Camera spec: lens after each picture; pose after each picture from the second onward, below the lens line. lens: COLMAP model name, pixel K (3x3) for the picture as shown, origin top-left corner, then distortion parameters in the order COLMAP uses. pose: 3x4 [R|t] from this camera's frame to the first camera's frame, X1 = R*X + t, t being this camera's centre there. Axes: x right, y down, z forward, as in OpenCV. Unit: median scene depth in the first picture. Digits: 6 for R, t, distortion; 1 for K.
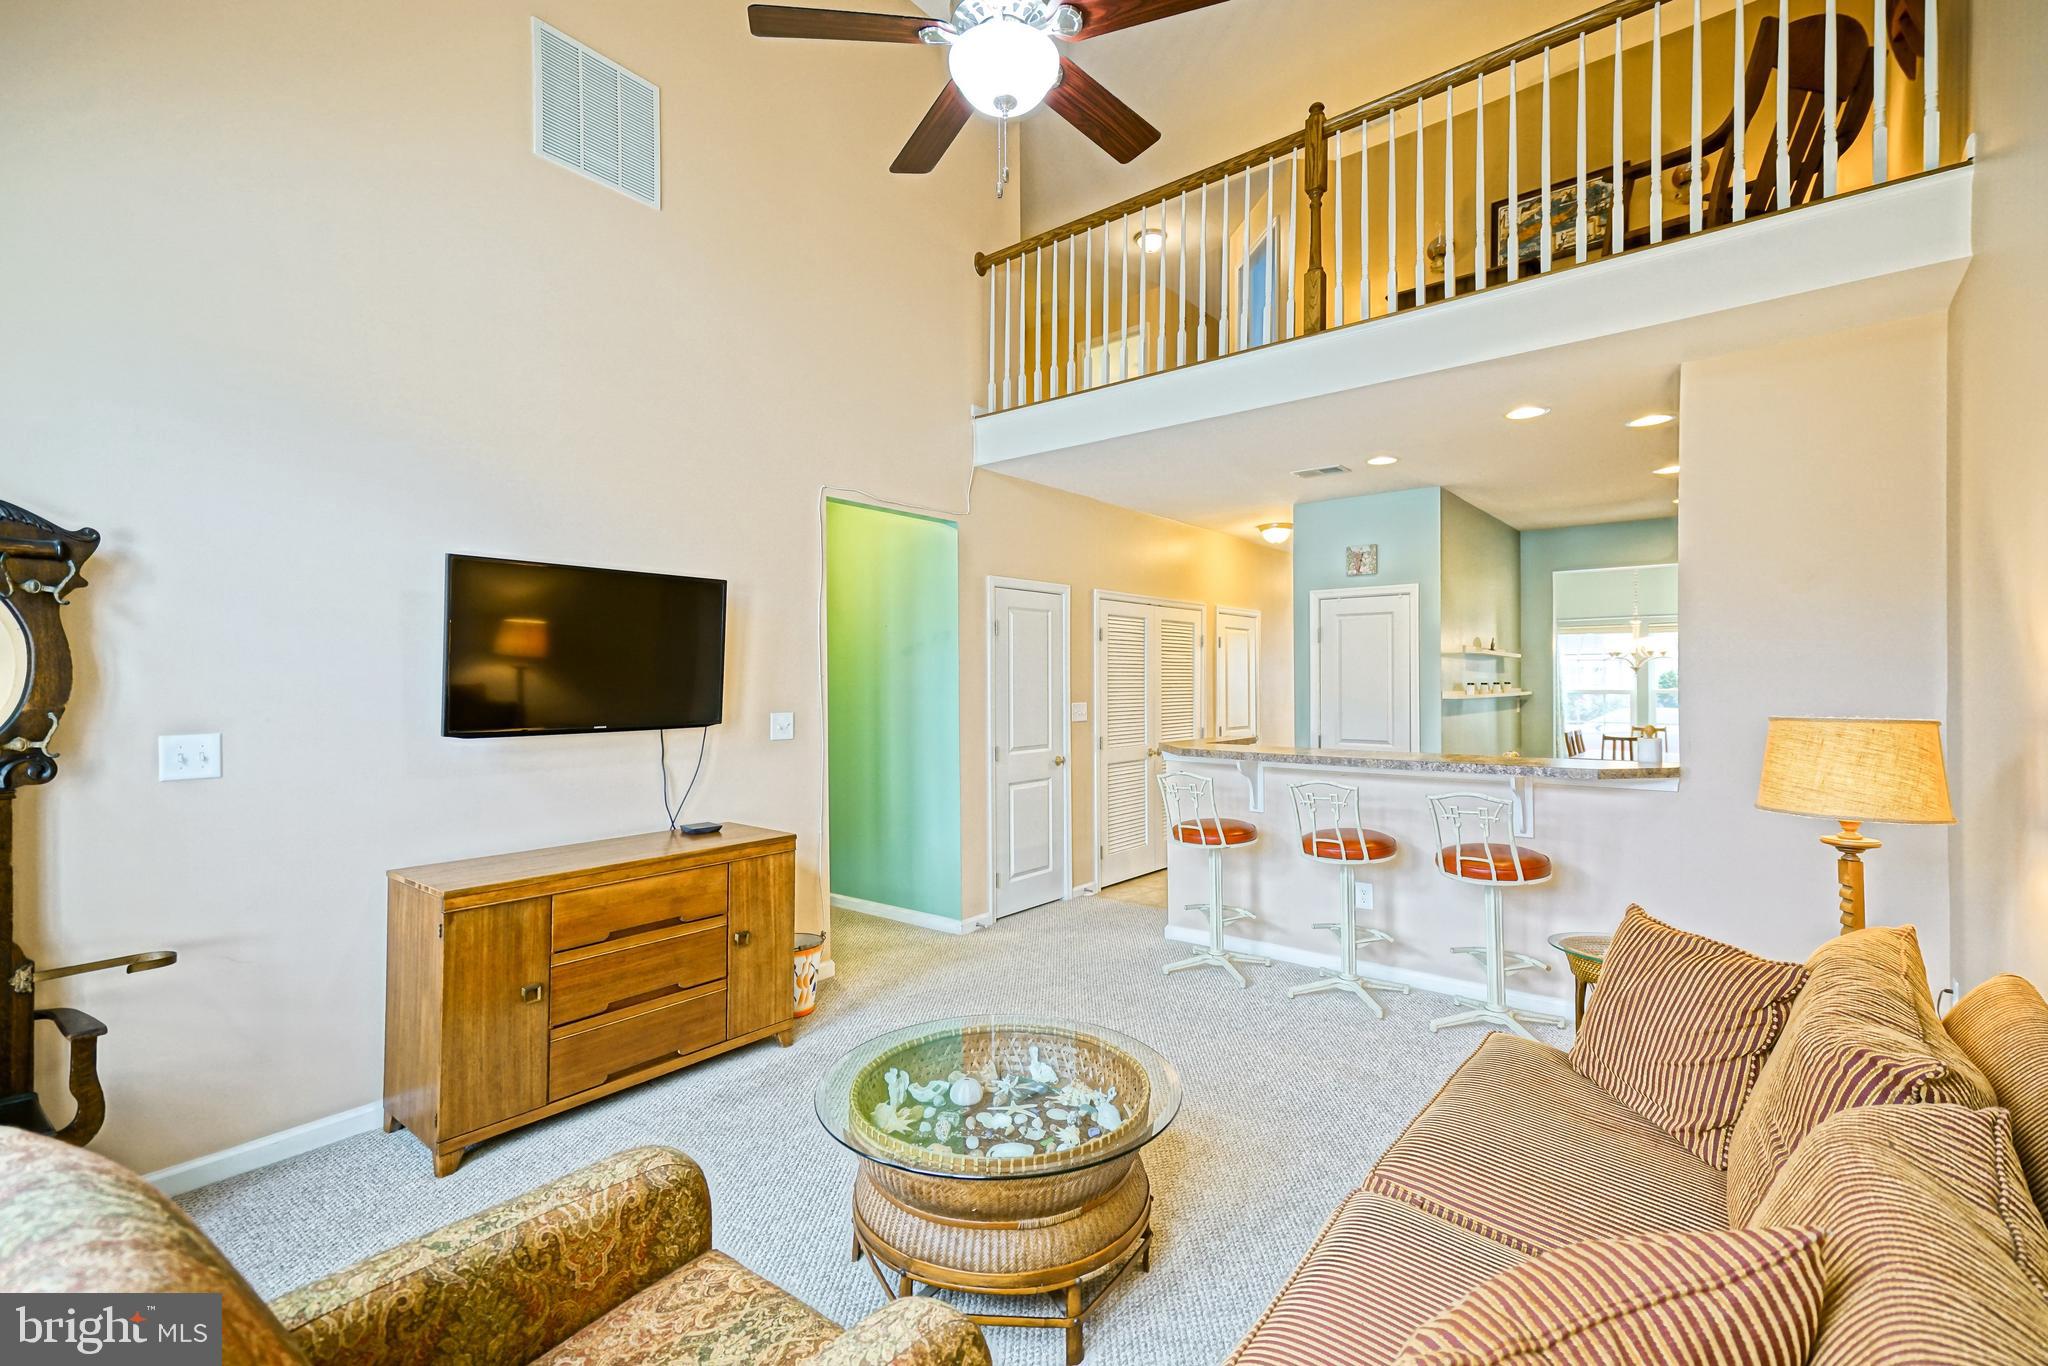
lens RADIAL K [[905.3, 0, 1019.5], [0, 905.3, 674.1], [0, 0, 1]] dist [0.039163, -0.000443]
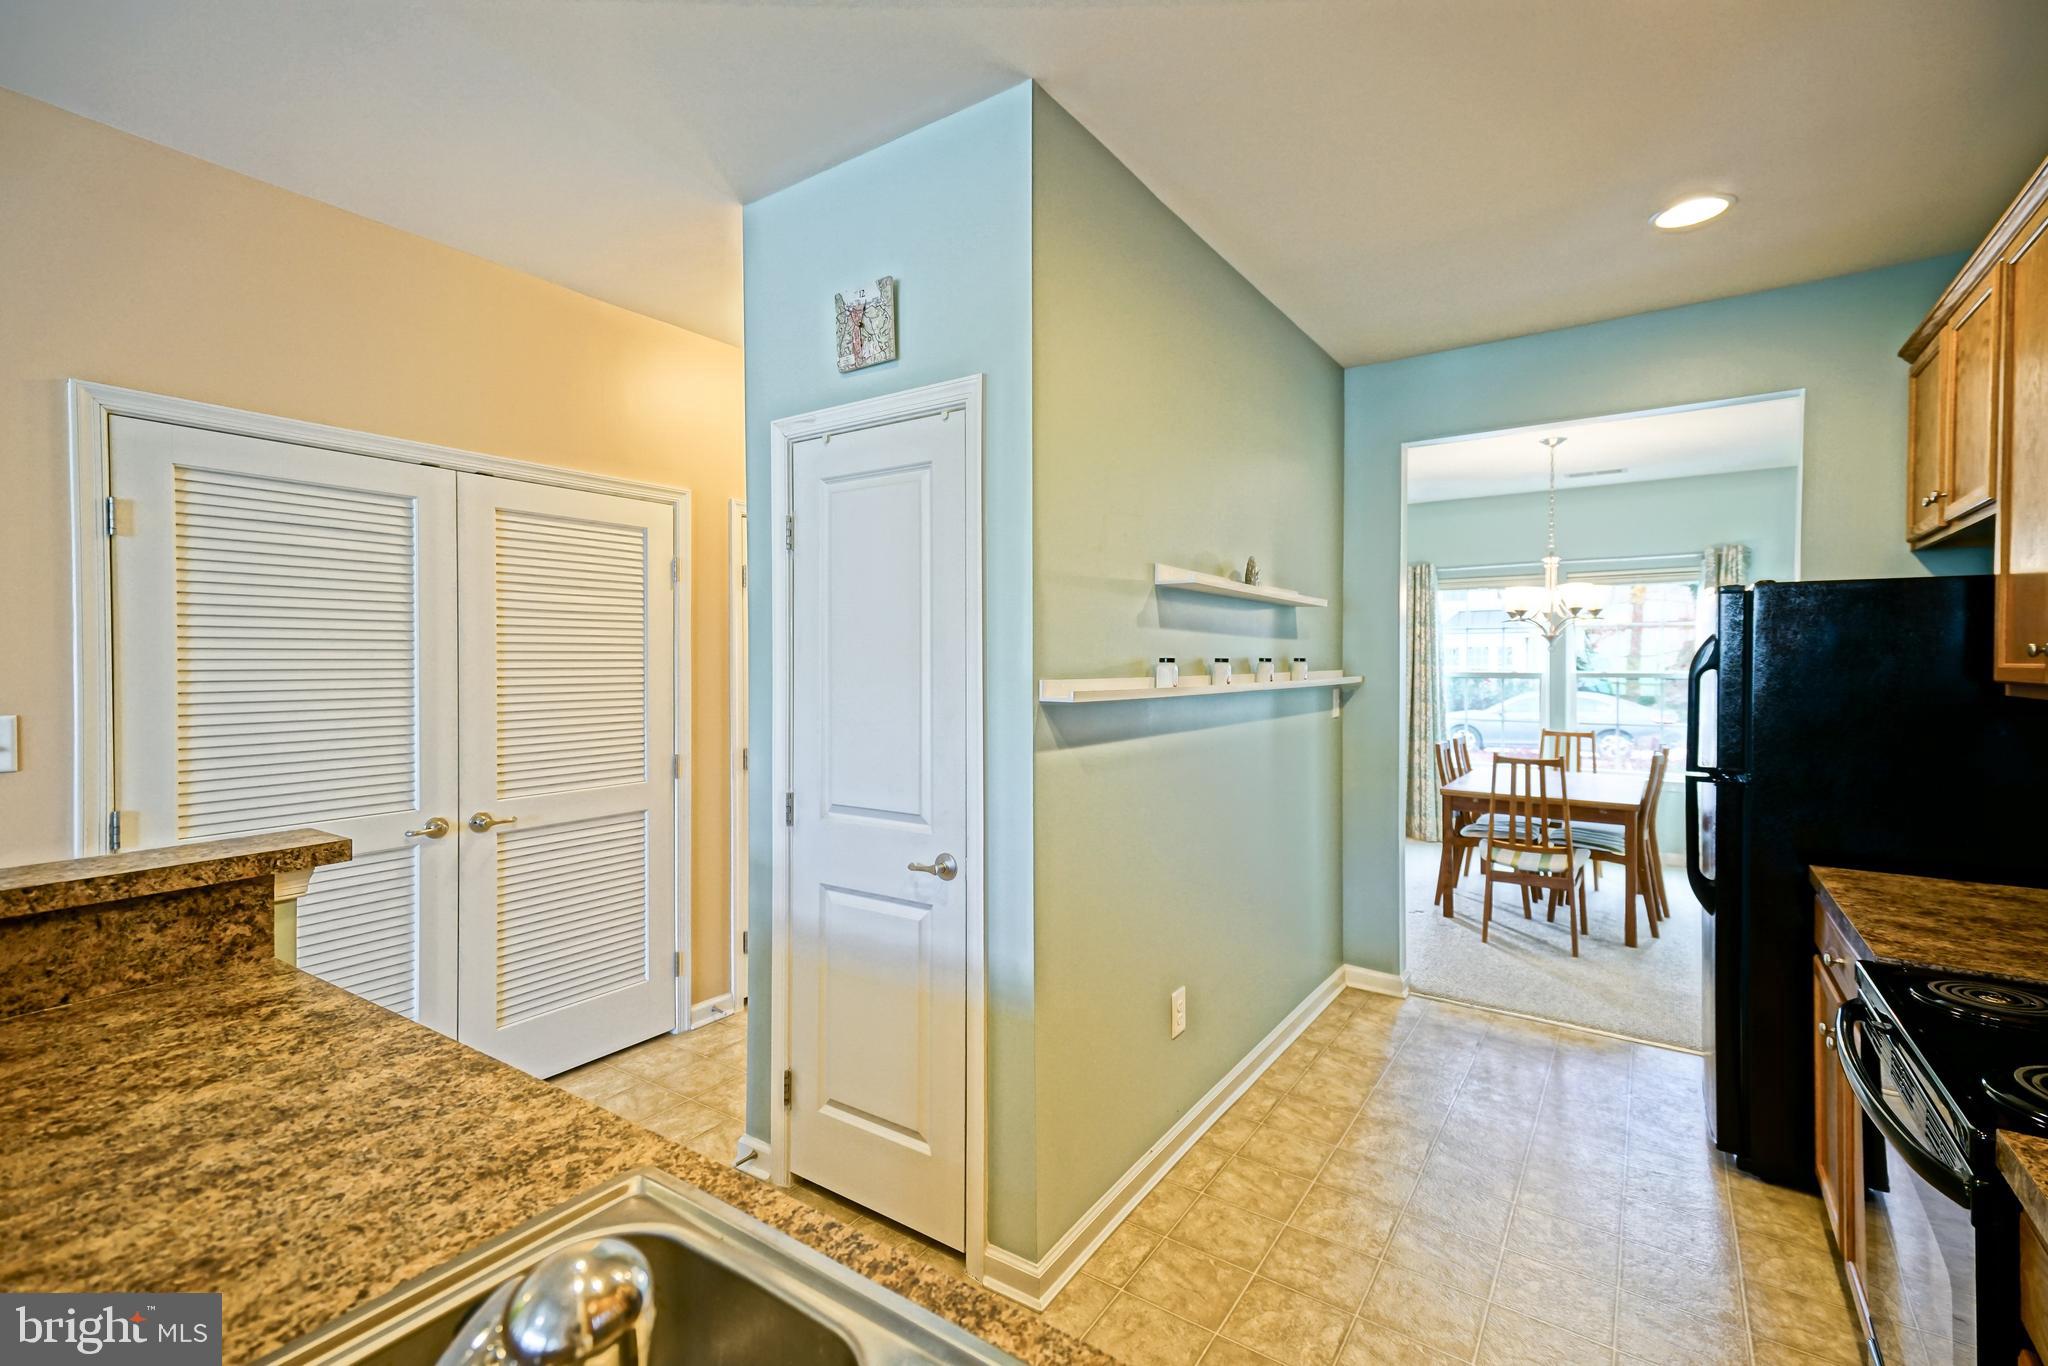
lens RADIAL K [[905.3, 0, 1019.5], [0, 905.3, 674.1], [0, 0, 1]] dist [0.039163, -0.000443]
pose [[0.997486, -0.002796, 0.070810, 0.618952], [0.001466, 0.999822, 0.018831, 0.013873], [-0.070850, -0.018679, 0.997312, 0.940251]]
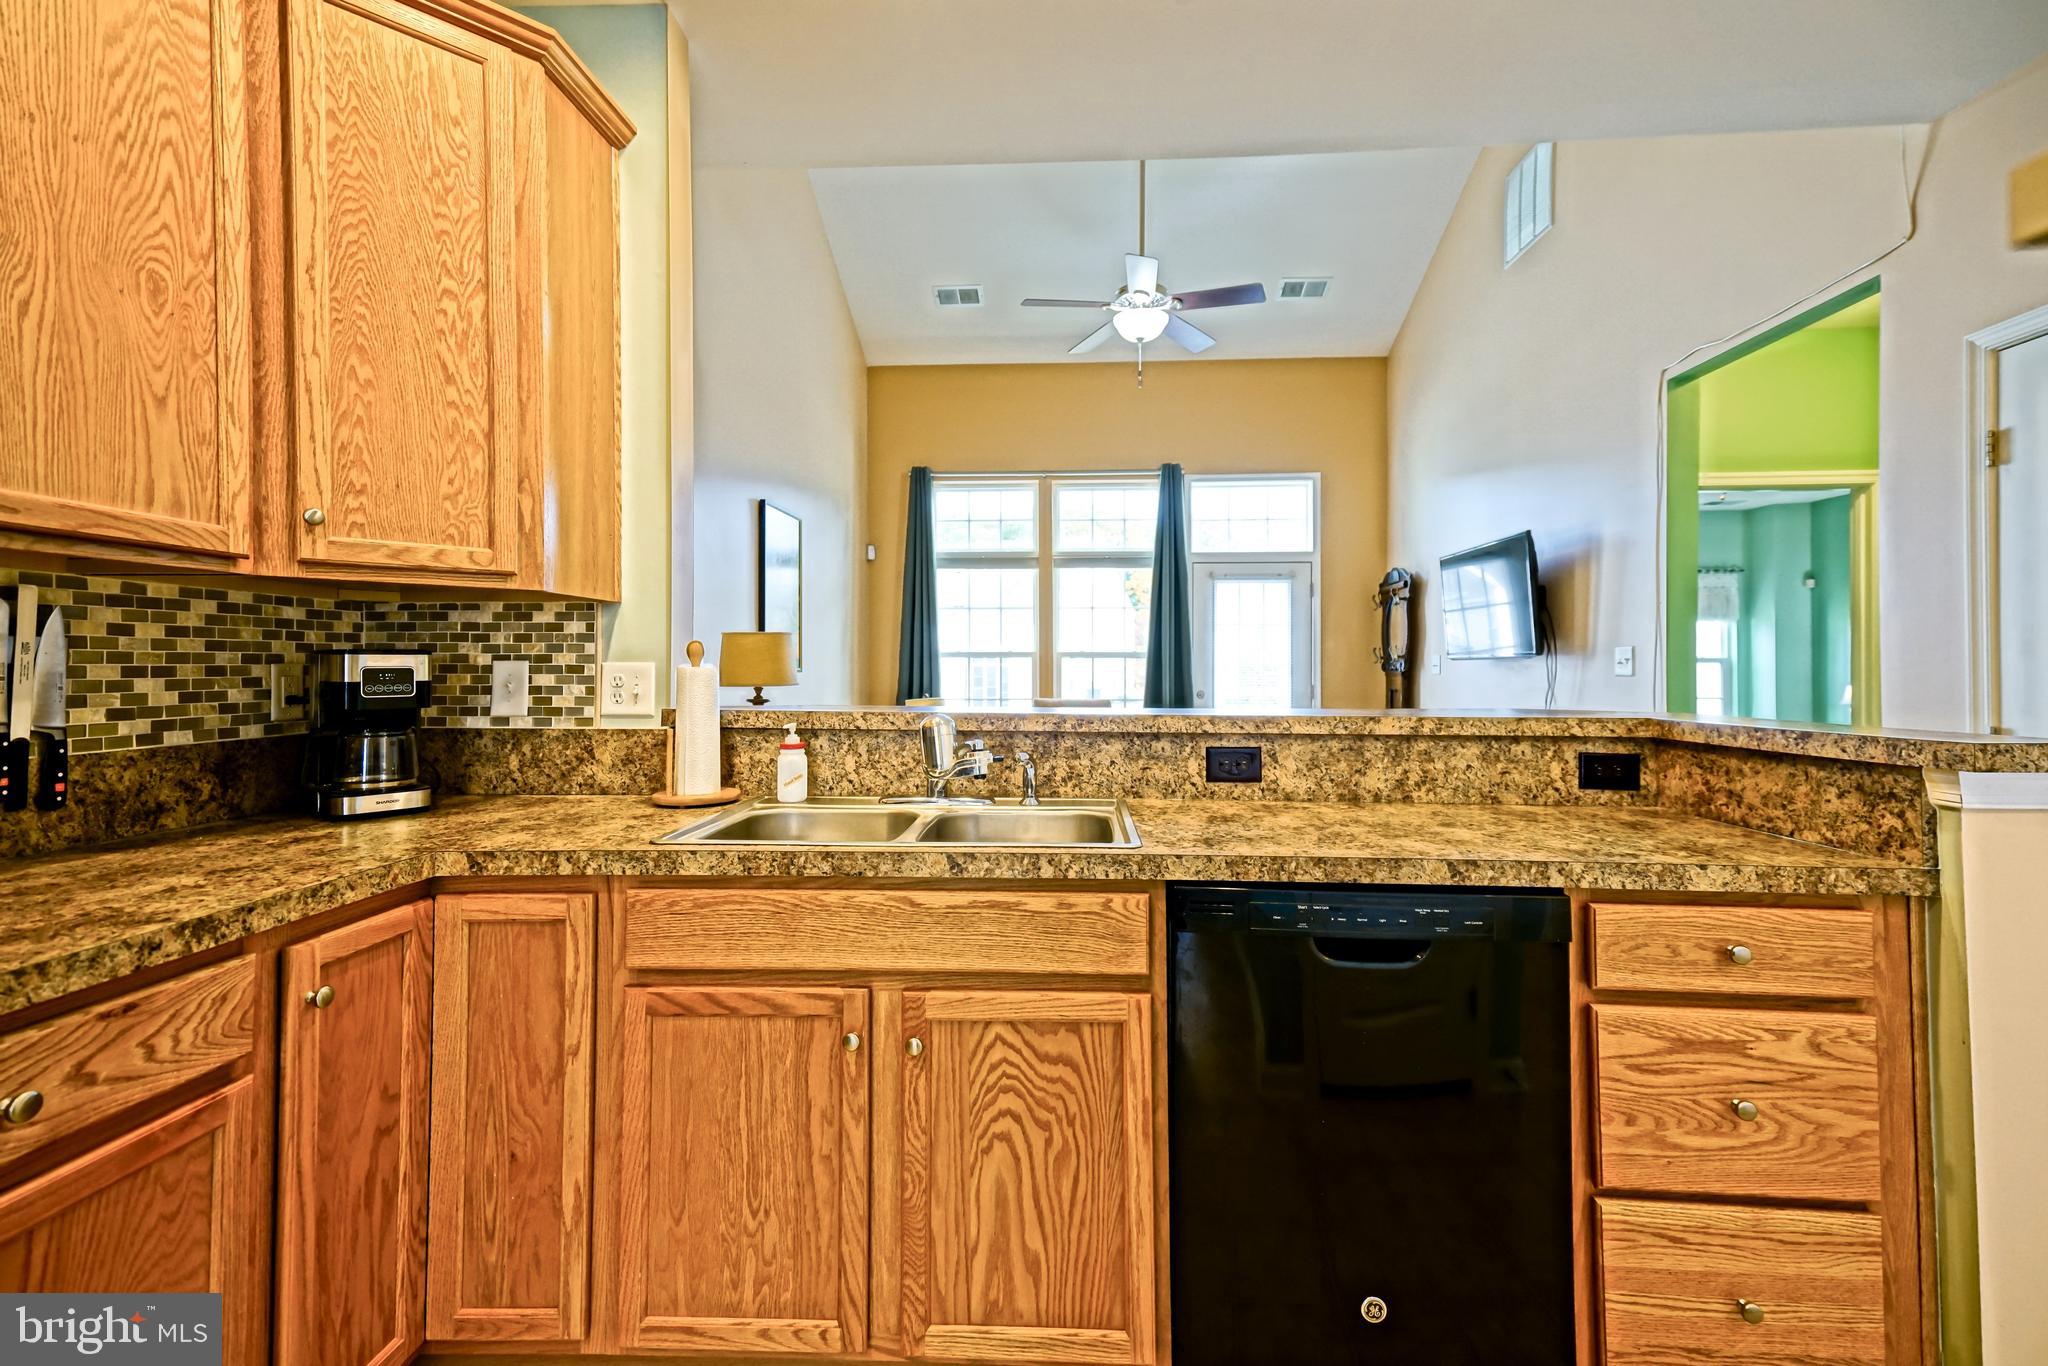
lens RADIAL K [[907.3, 0, 1032.6], [0, 907.3, 662.6], [0, 0, 1]] dist [0.040546, -0.000129]
pose [[-0.806354, -0.004346, -0.591417, 0.789280], [0.005366, 0.999878, -0.014664, 0.071324], [0.591408, -0.014998, -0.806233, 1.442490]]
